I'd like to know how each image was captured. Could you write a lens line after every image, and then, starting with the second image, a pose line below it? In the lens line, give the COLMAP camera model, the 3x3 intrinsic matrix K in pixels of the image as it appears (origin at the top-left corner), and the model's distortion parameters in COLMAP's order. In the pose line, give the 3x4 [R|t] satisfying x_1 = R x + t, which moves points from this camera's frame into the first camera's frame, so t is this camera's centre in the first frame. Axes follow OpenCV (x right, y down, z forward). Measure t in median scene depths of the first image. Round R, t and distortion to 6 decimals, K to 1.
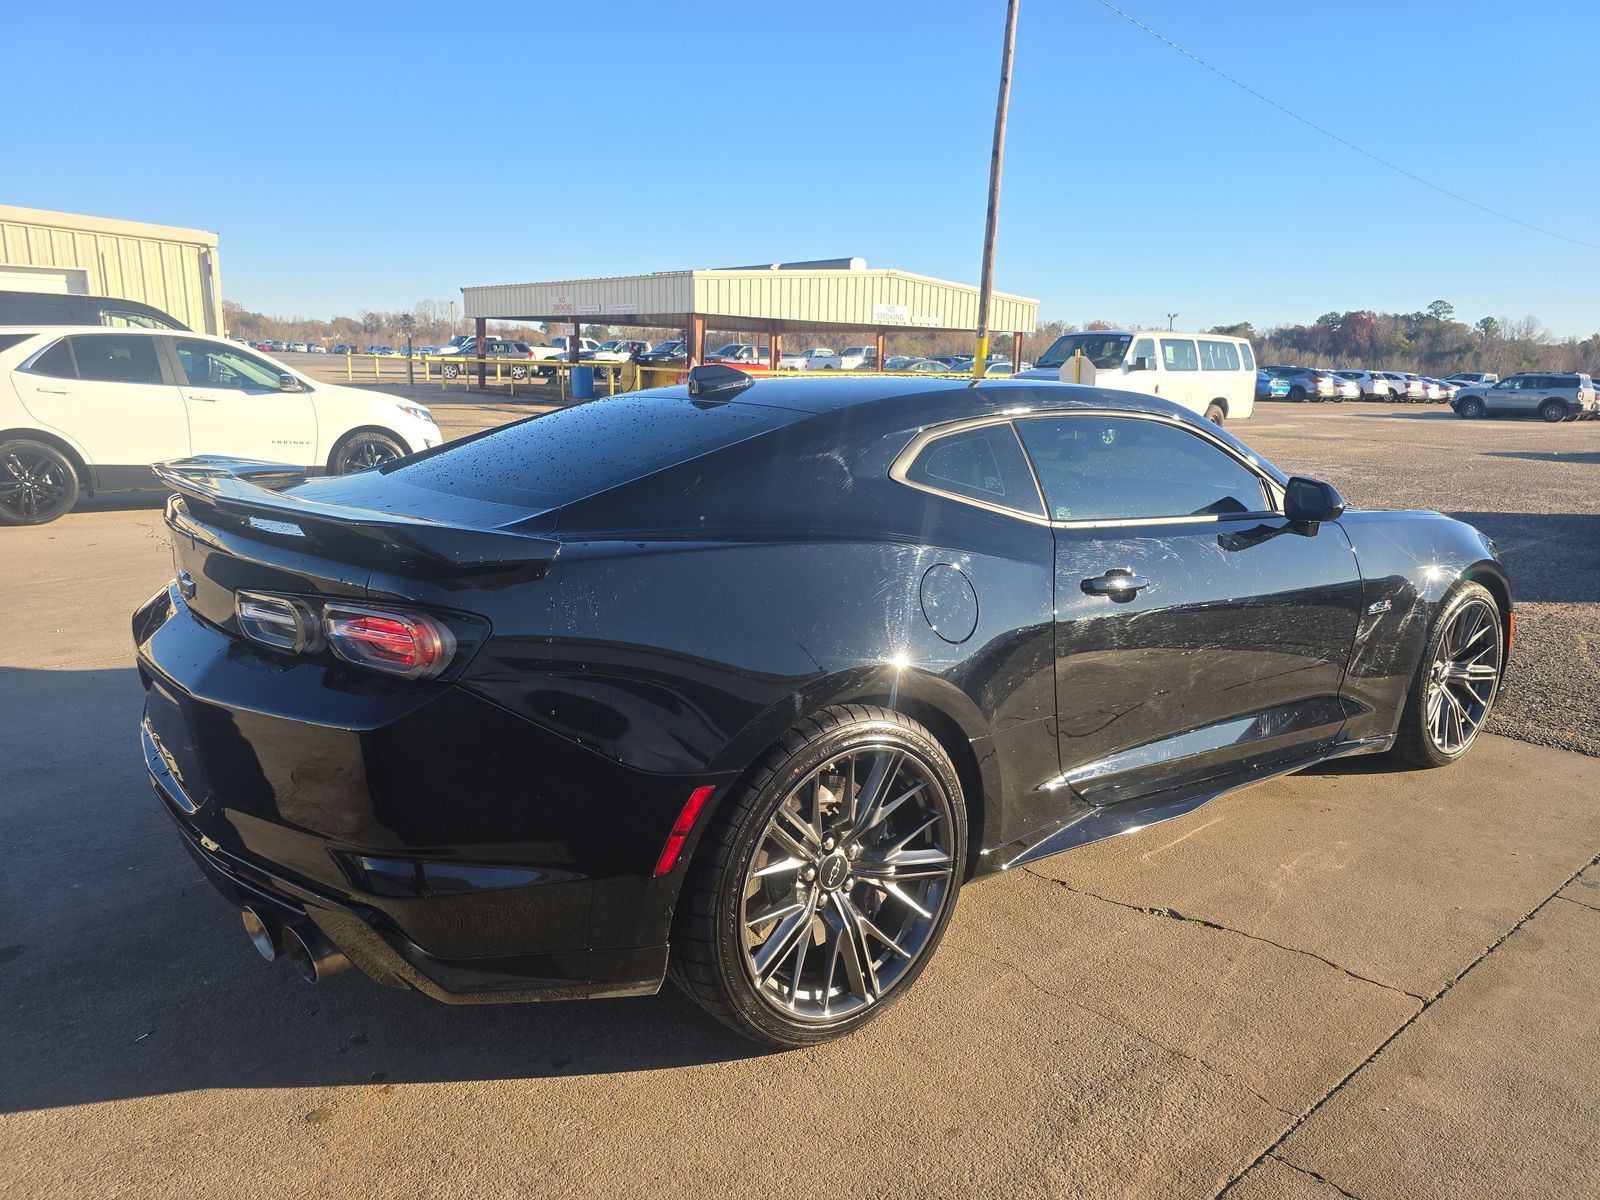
lens RADIAL K [[1051.1, 0, 797.0], [0, 1051.1, 594.1], [0, 0, 1]] dist [0.008102, -0.022755]
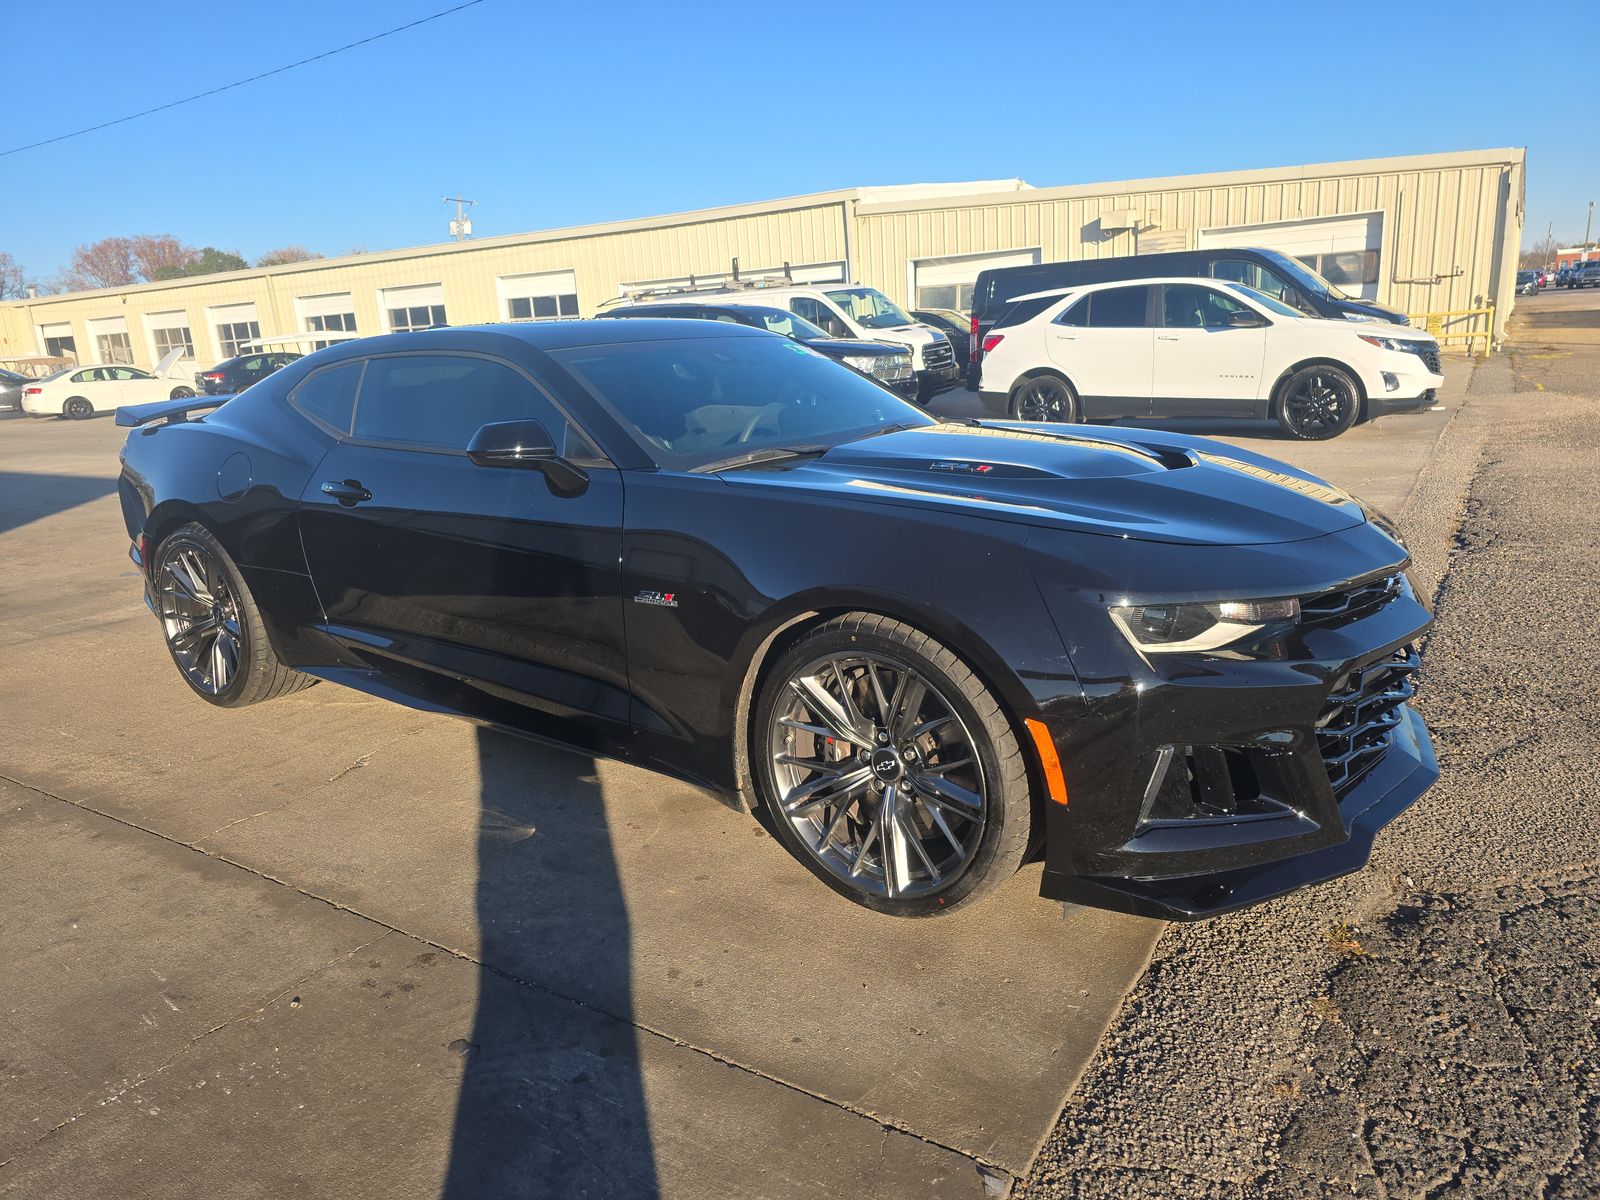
lens RADIAL K [[1051.1, 0, 805.8], [0, 1051.1, 604.4], [0, 0, 1]] dist [0.008102, -0.022755]
pose [[0.280252, 0.197335, -0.939424, 0.421165], [-0.128446, 0.977550, 0.167025, -0.041030], [0.951294, 0.073856, 0.299307, 0.286208]]
